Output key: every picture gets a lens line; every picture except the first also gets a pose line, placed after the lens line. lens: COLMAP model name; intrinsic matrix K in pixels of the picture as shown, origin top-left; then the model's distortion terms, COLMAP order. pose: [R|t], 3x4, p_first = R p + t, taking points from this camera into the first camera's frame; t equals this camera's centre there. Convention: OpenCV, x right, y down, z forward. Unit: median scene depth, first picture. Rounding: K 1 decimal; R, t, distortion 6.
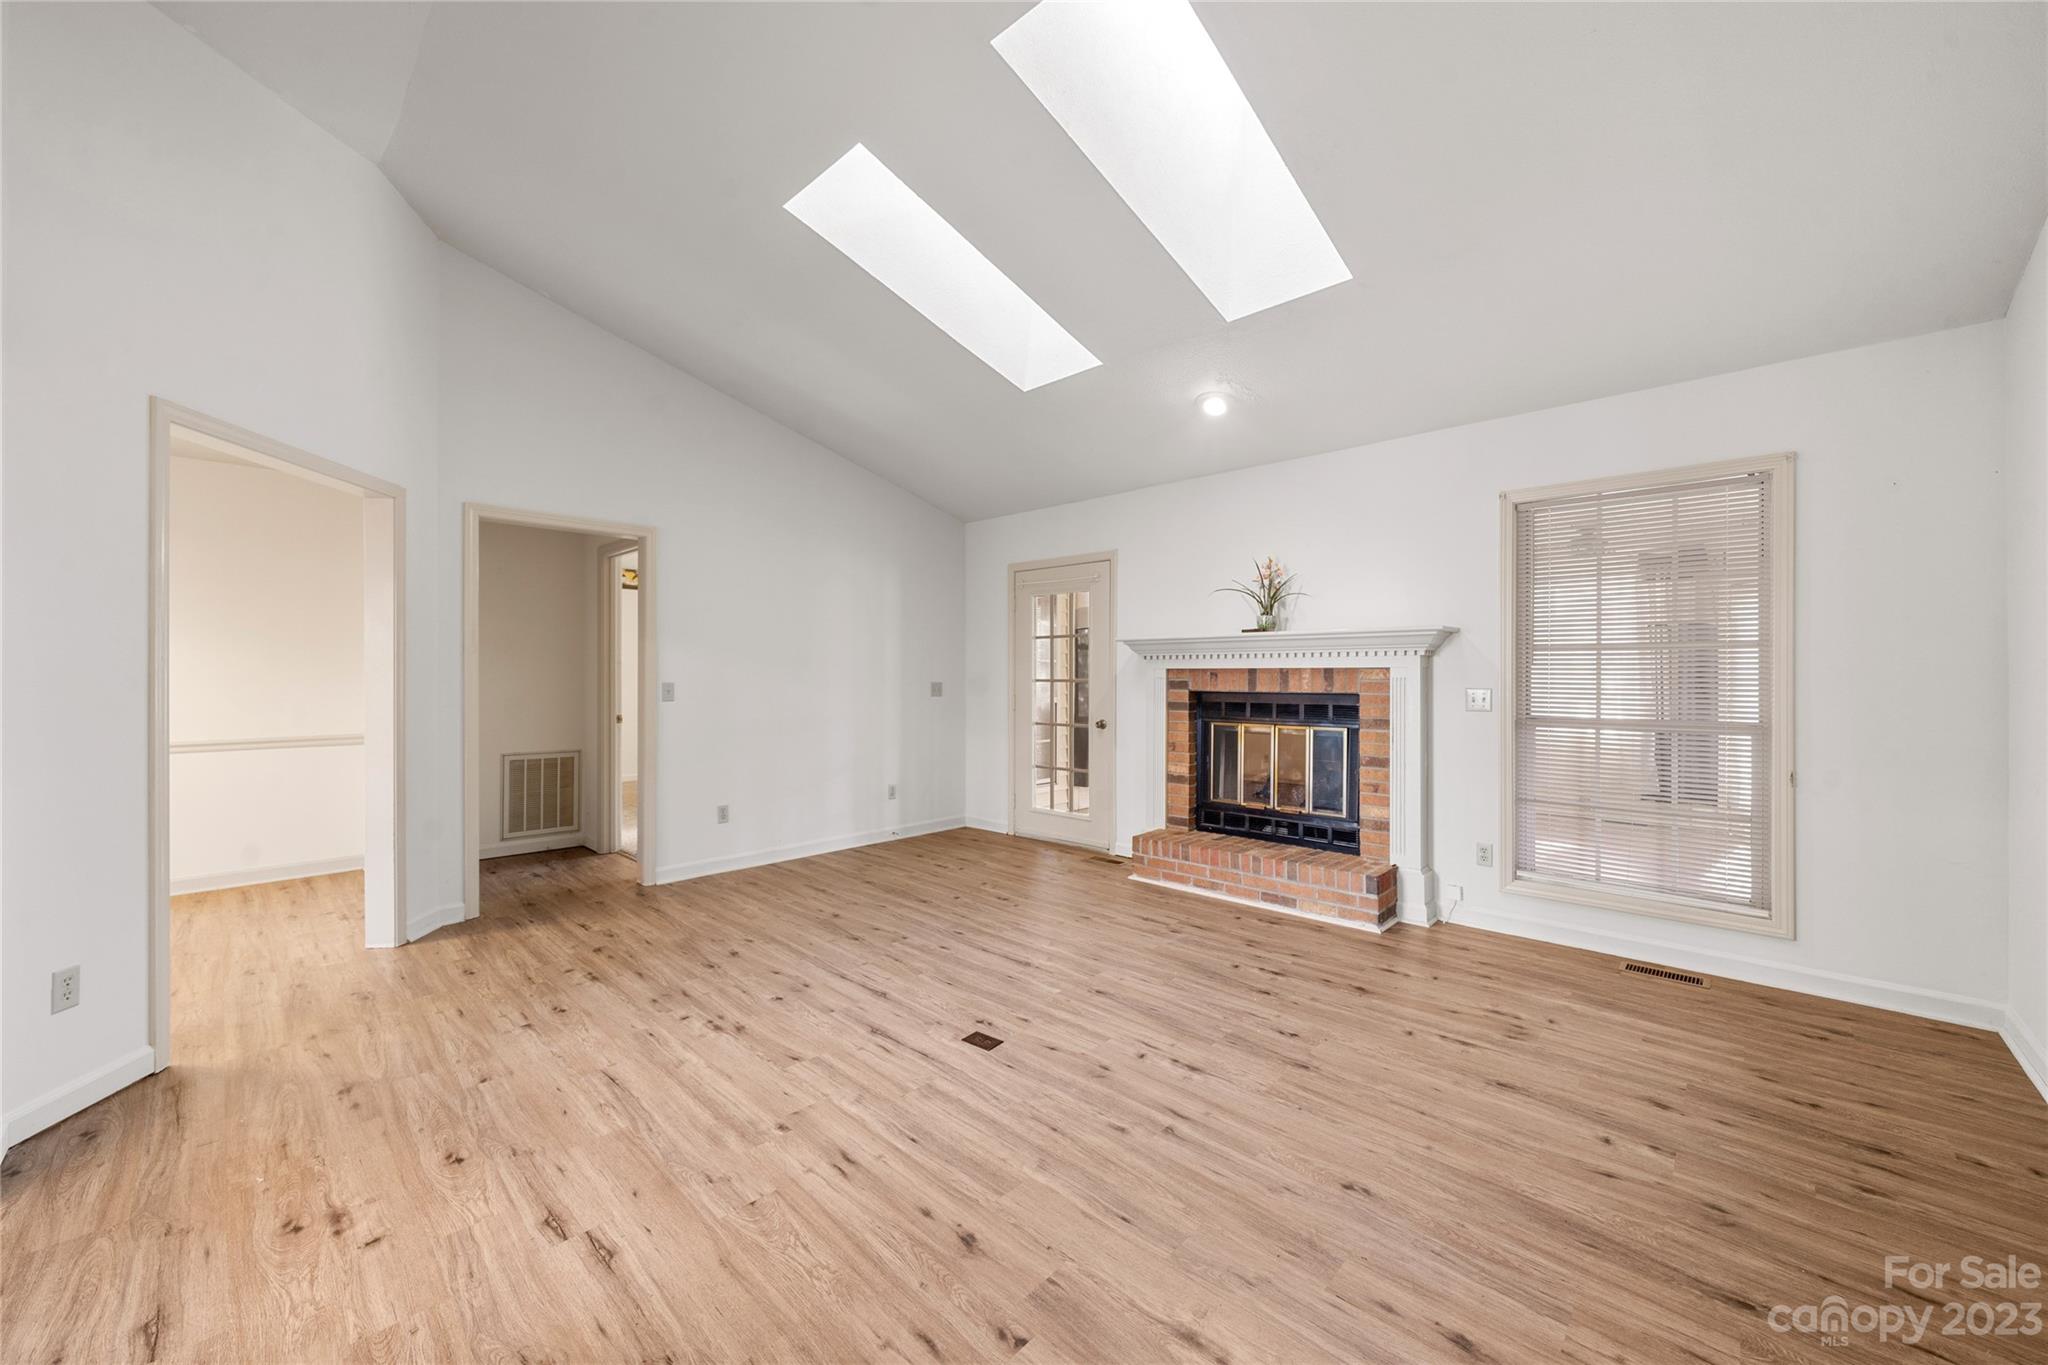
lens RADIAL K [[801.7, 0, 1023.9], [0, 801.7, 677.3], [0, 0, 1]] dist [-0.000659, -0.000098]
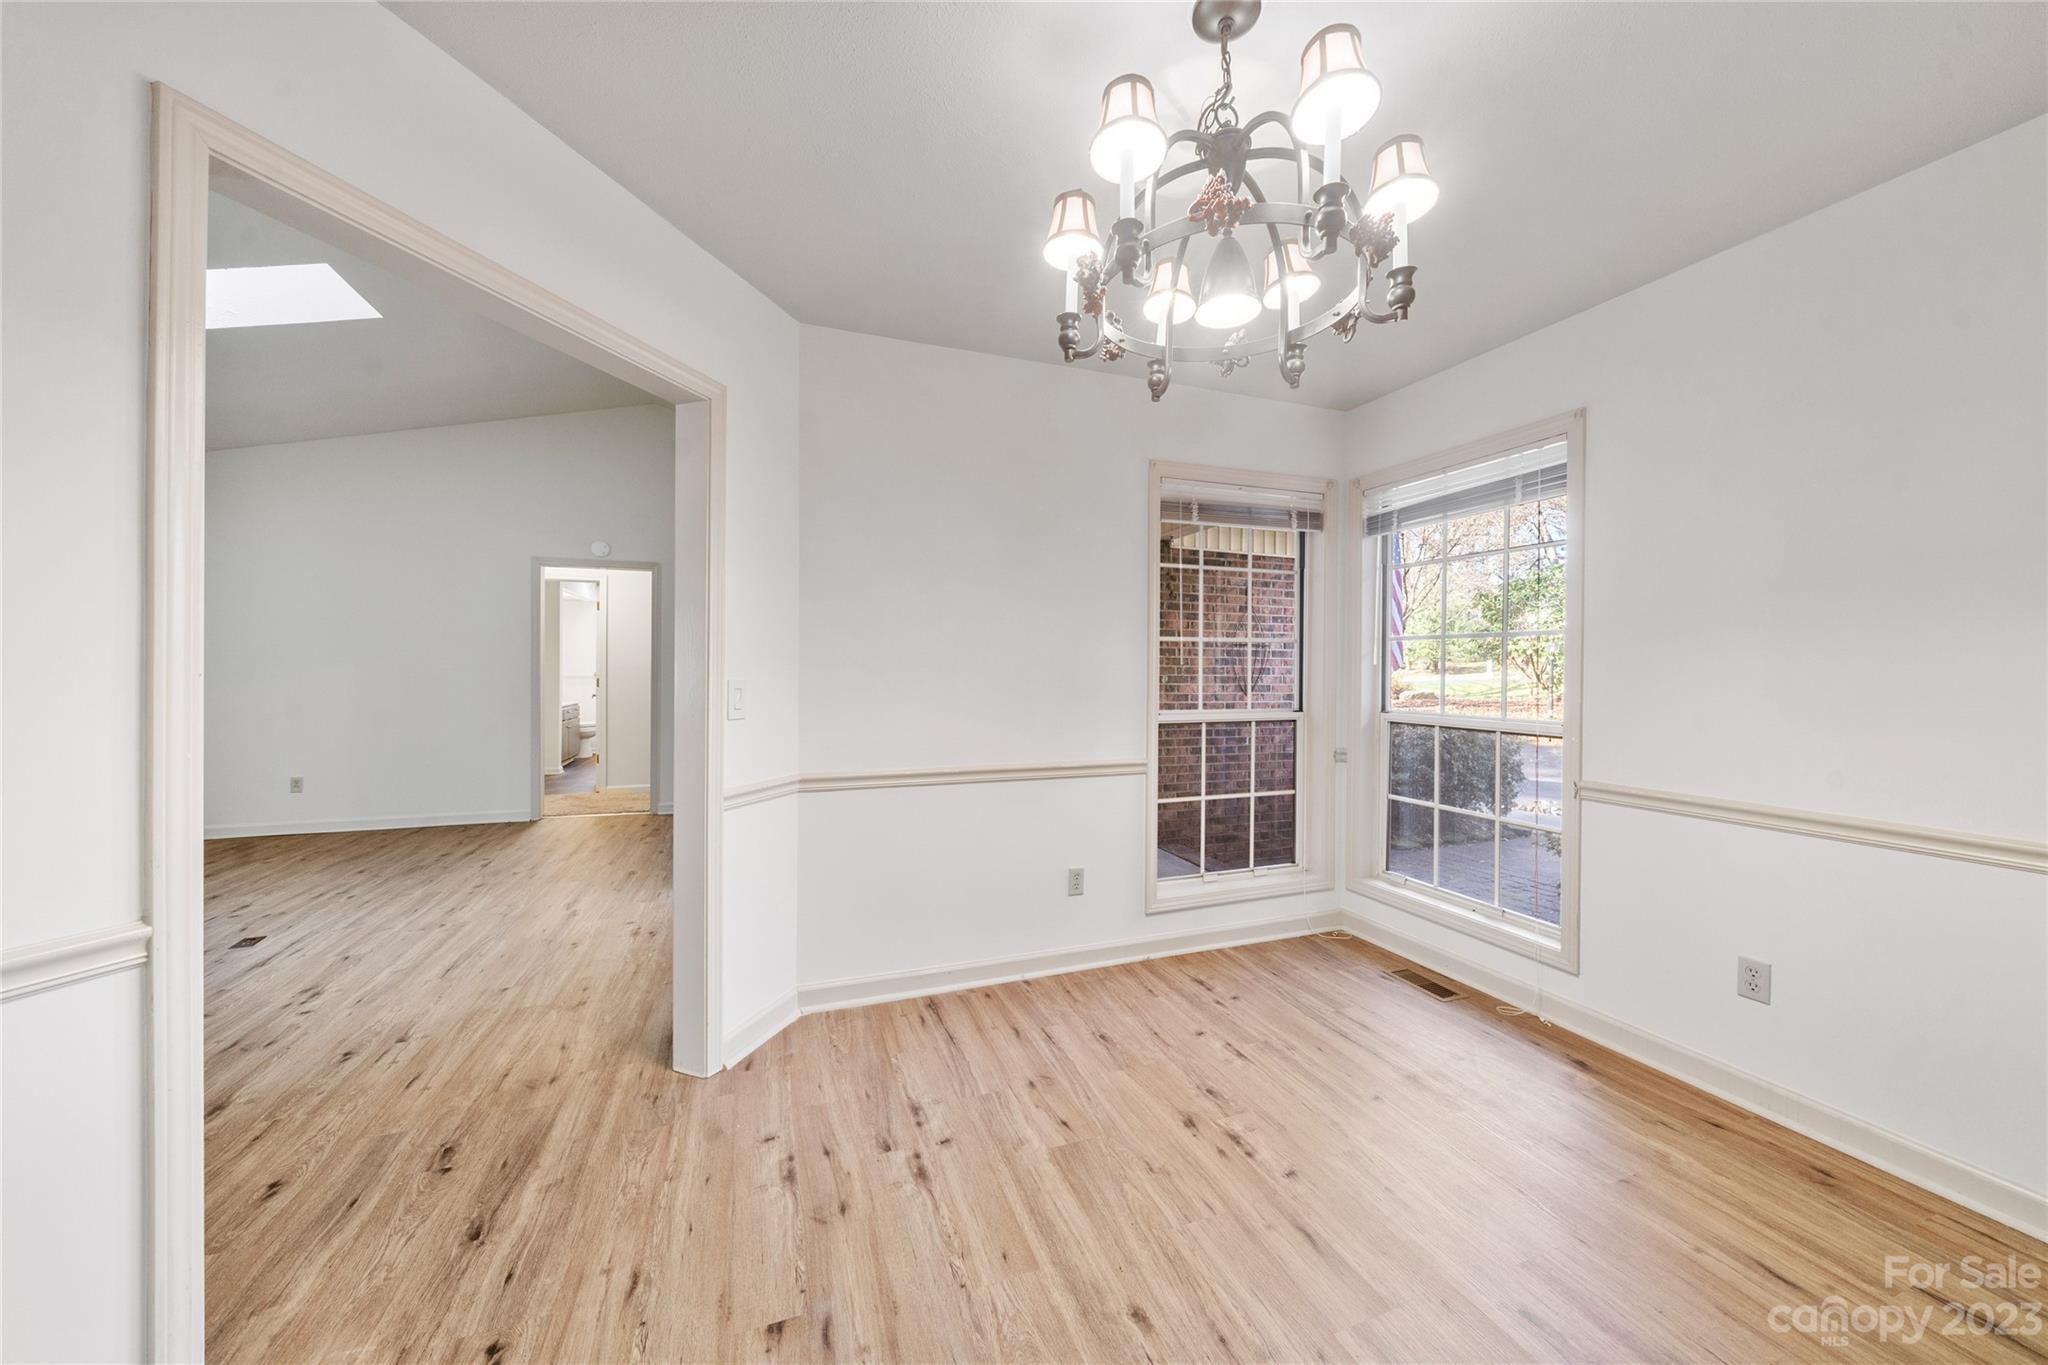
lens RADIAL K [[713.4, 0, 1025.6], [0, 713.4, 674.8], [0, 0, 1]] dist [-0.000507, -0.000053]
pose [[-0.907842, -0.007545, 0.419245, -1.823017], [-0.004396, 0.999954, 0.008478, -0.013647], [-0.419290, 0.005854, -0.907834, 1.611151]]
